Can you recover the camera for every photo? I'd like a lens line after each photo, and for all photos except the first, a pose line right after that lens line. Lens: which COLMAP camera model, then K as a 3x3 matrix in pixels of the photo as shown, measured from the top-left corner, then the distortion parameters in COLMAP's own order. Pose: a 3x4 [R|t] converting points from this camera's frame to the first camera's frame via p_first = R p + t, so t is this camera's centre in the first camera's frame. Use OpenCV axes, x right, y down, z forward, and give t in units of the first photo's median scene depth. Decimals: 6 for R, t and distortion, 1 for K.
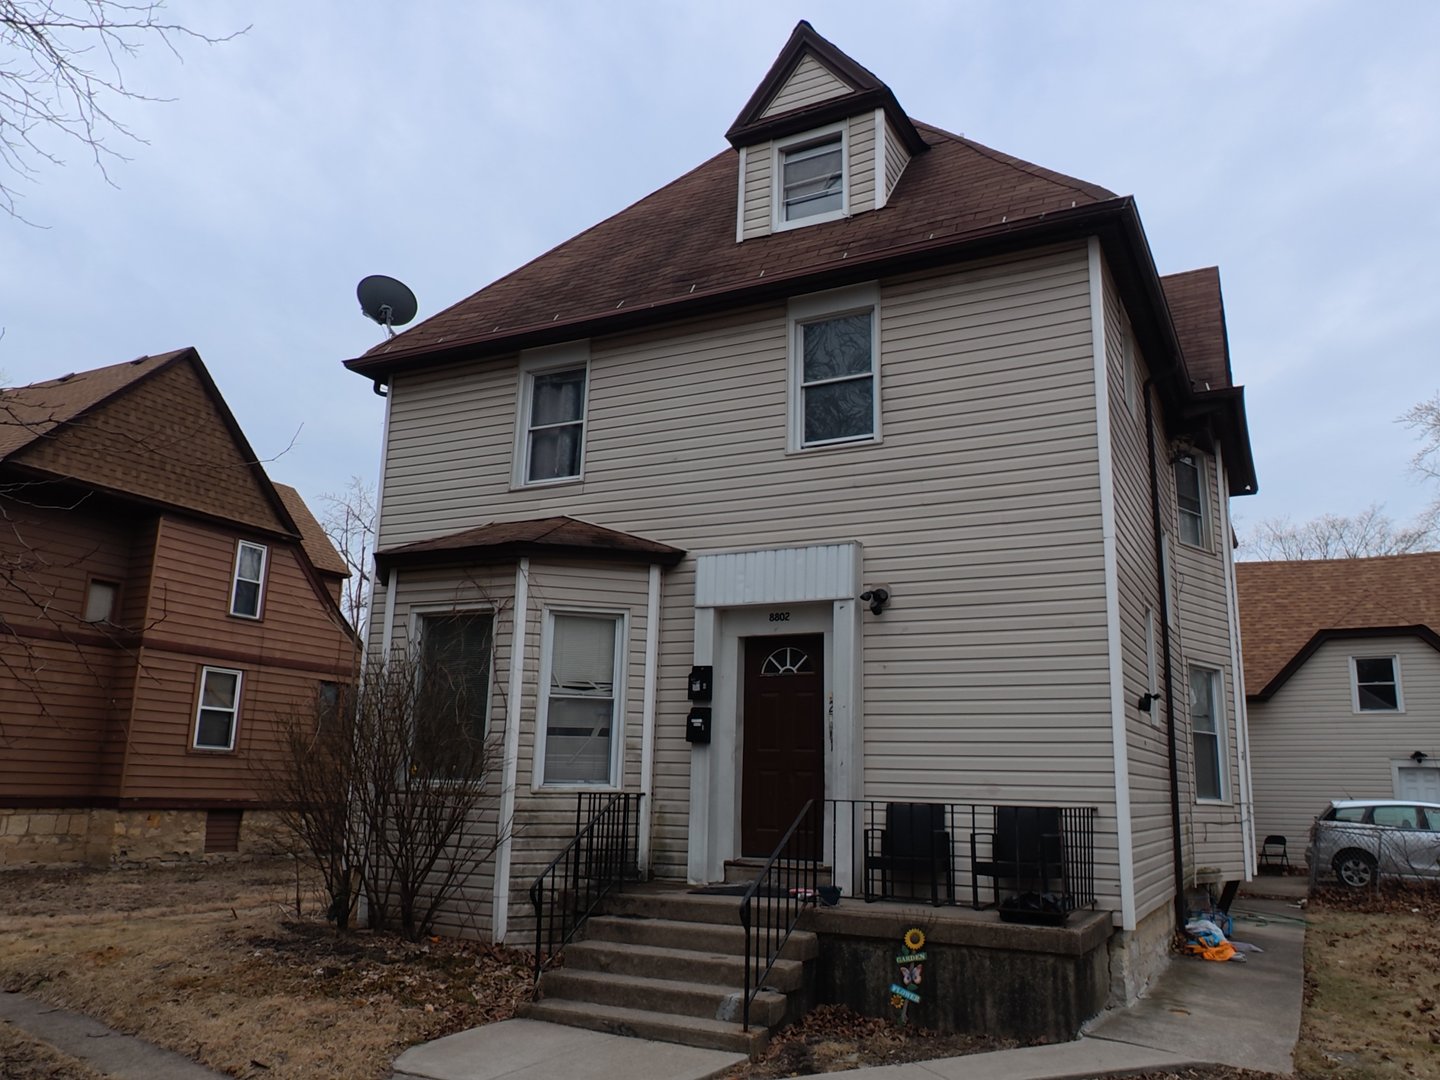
lens RADIAL K [[1104.1, 0, 720.0], [0, 1104.1, 540.0], [0, 0, 1]] dist [-0.000059, -0.012080]
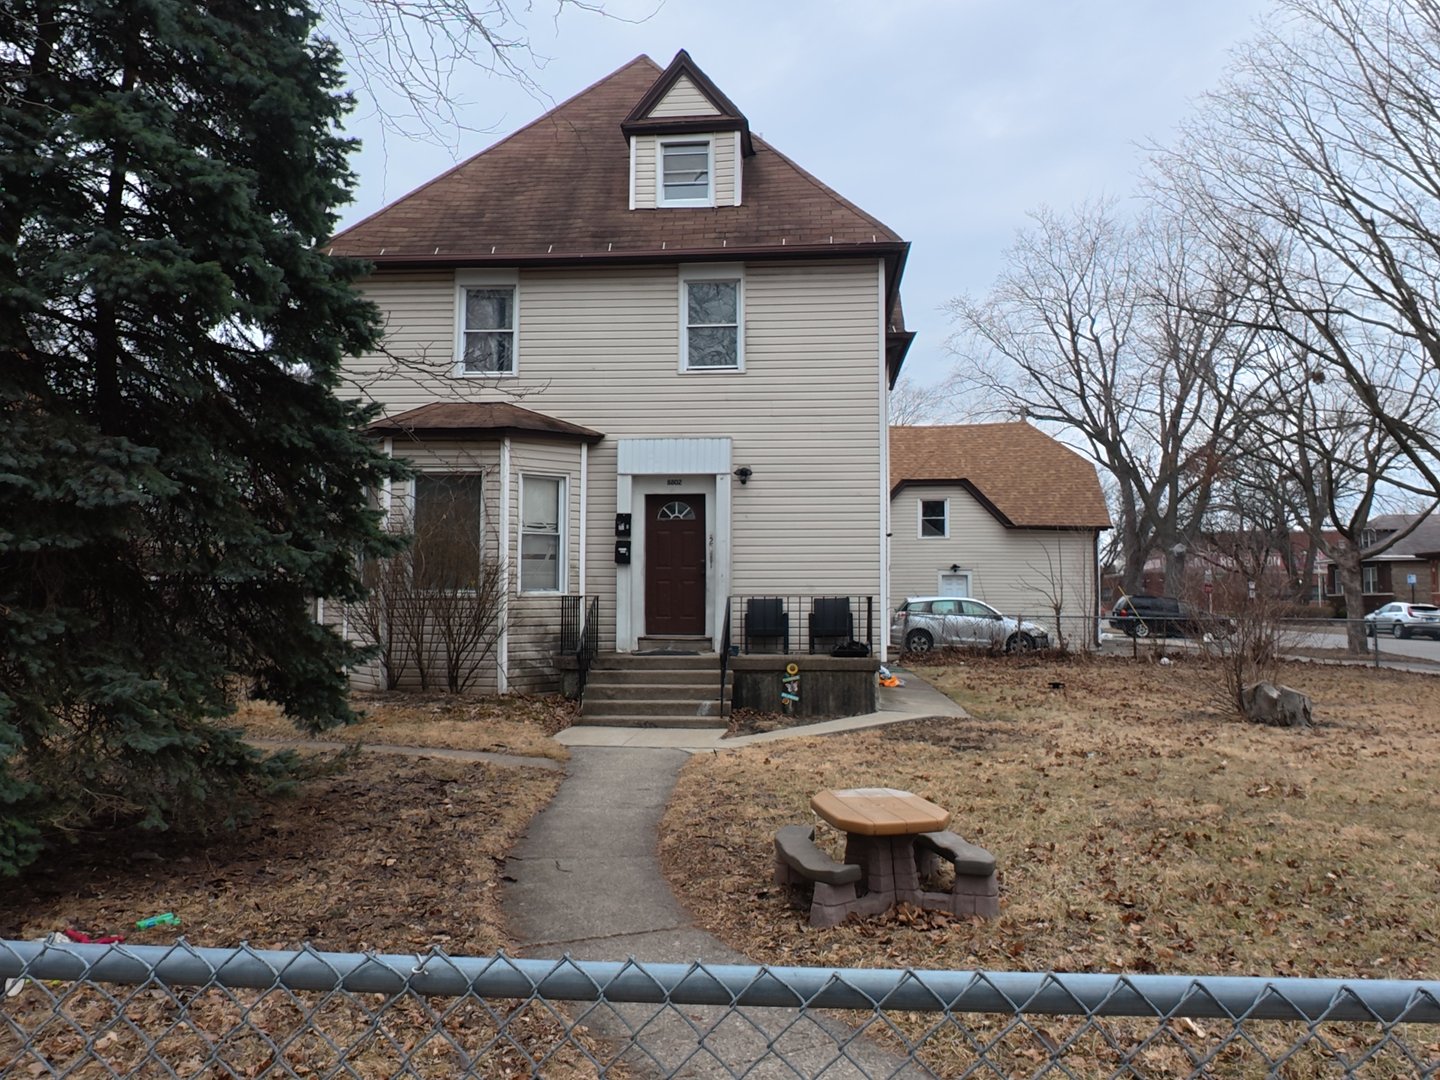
lens RADIAL K [[1104.1, 0, 720.0], [0, 1104.1, 540.0], [0, 0, 1]] dist [-0.000059, -0.012080]
pose [[0.918665, -0.000133, 0.395037, -0.486450], [-0.064640, 0.986471, 0.150655, -0.085317], [-0.389713, -0.163936, 0.906228, -0.423521]]
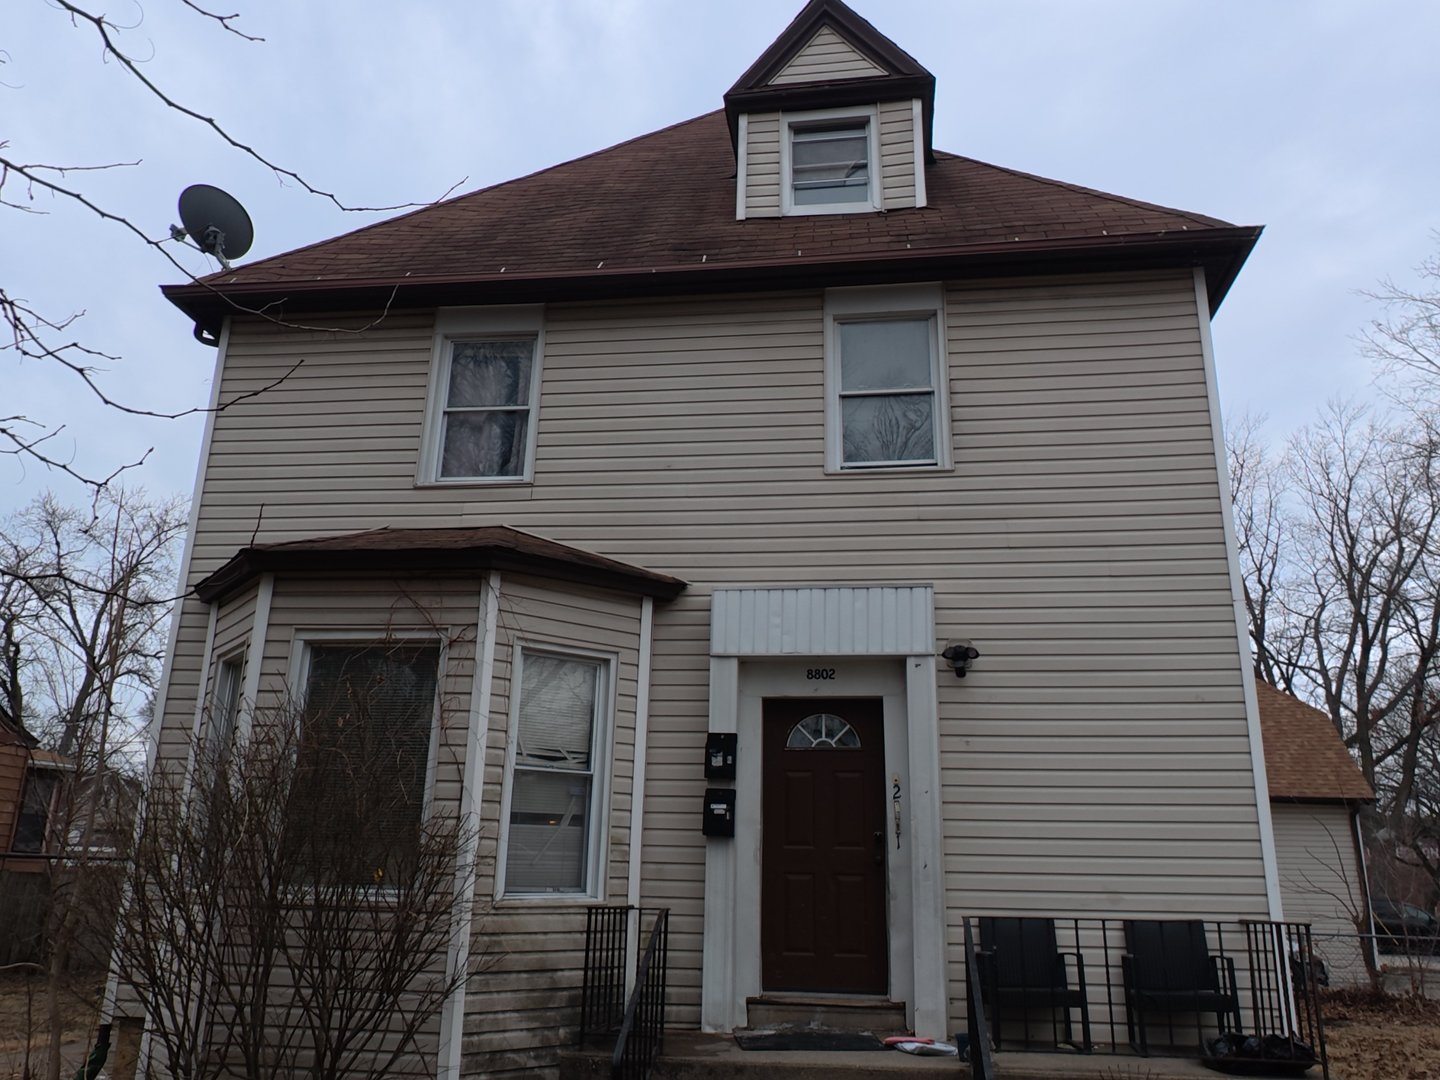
lens RADIAL K [[1104.1, 0, 720.0], [0, 1104.1, 540.0], [0, 0, 1]] dist [-0.000059, -0.012080]
pose [[0.939183, 0.098276, 0.329056, -0.276558], [-0.071864, 0.993207, -0.091520, 0.050834], [-0.335815, 0.062306, 0.939865, 0.274291]]
